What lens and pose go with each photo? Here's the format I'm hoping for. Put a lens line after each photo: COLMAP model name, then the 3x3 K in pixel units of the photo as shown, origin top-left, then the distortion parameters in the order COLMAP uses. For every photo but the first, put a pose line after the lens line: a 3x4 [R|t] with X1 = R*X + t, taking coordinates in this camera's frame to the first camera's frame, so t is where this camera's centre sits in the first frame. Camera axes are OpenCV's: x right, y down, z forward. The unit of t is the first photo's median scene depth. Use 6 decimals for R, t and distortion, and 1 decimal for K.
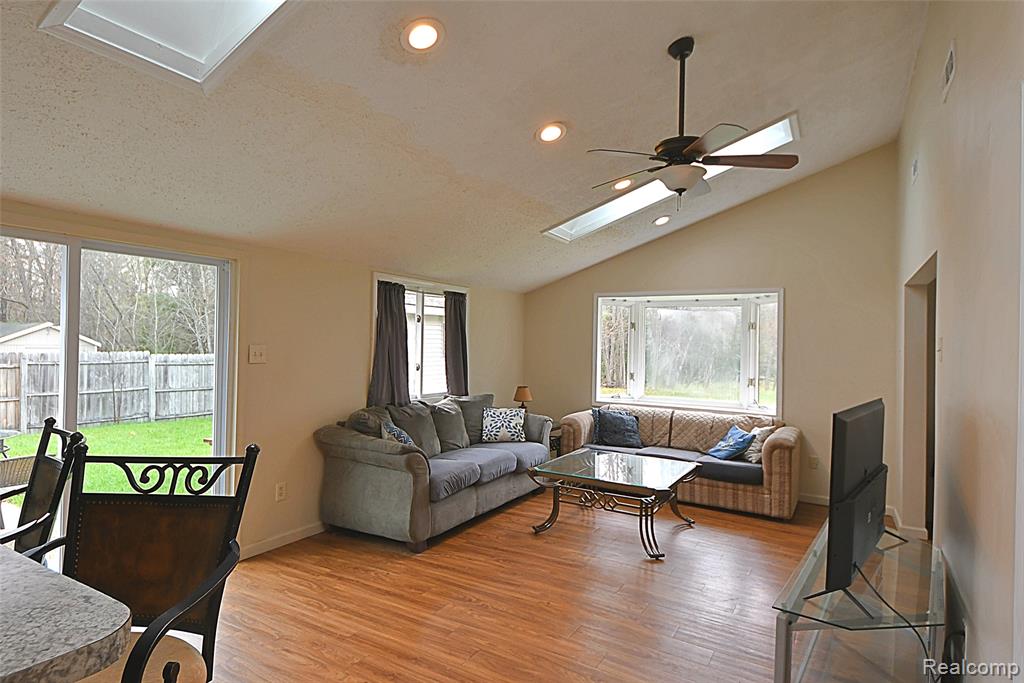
lens RADIAL K [[561.1, 0, 512.0], [0, 561.1, 341.5], [0, 0, 1]] dist [0.000815, -0.000555]
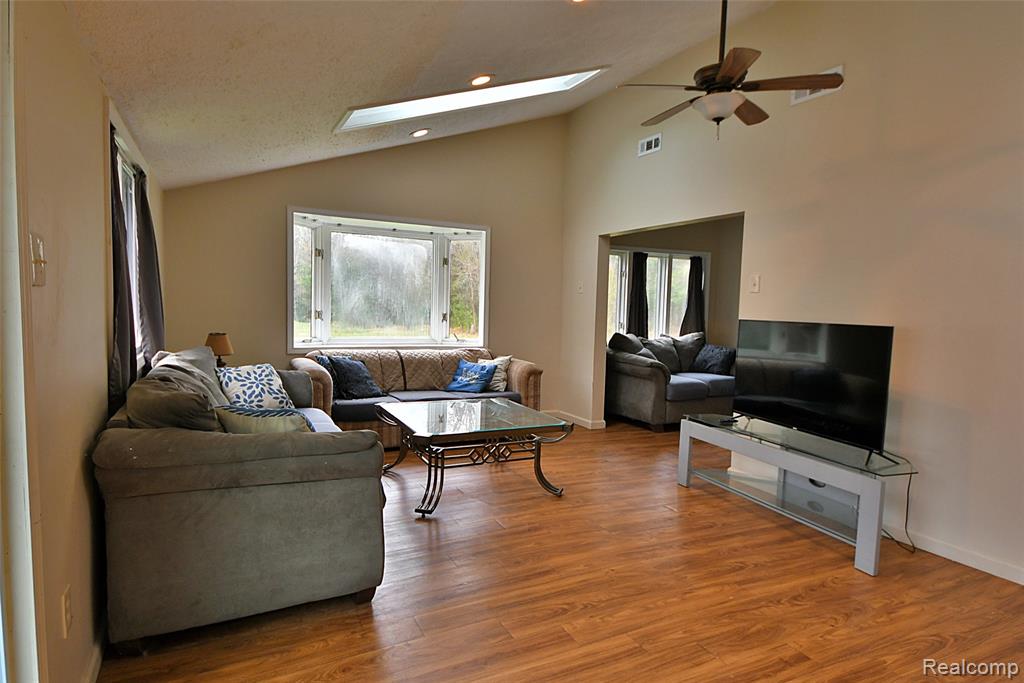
lens RADIAL K [[563.3, 0, 512.0], [0, 563.3, 341.5], [0, 0, 1]] dist [0.003070, -0.000025]
pose [[0.544935, -0.064122, 0.836023, -0.415063], [-0.021626, 0.995665, 0.090462, 0.025171], [-0.838199, -0.067376, 0.541186, 0.396153]]
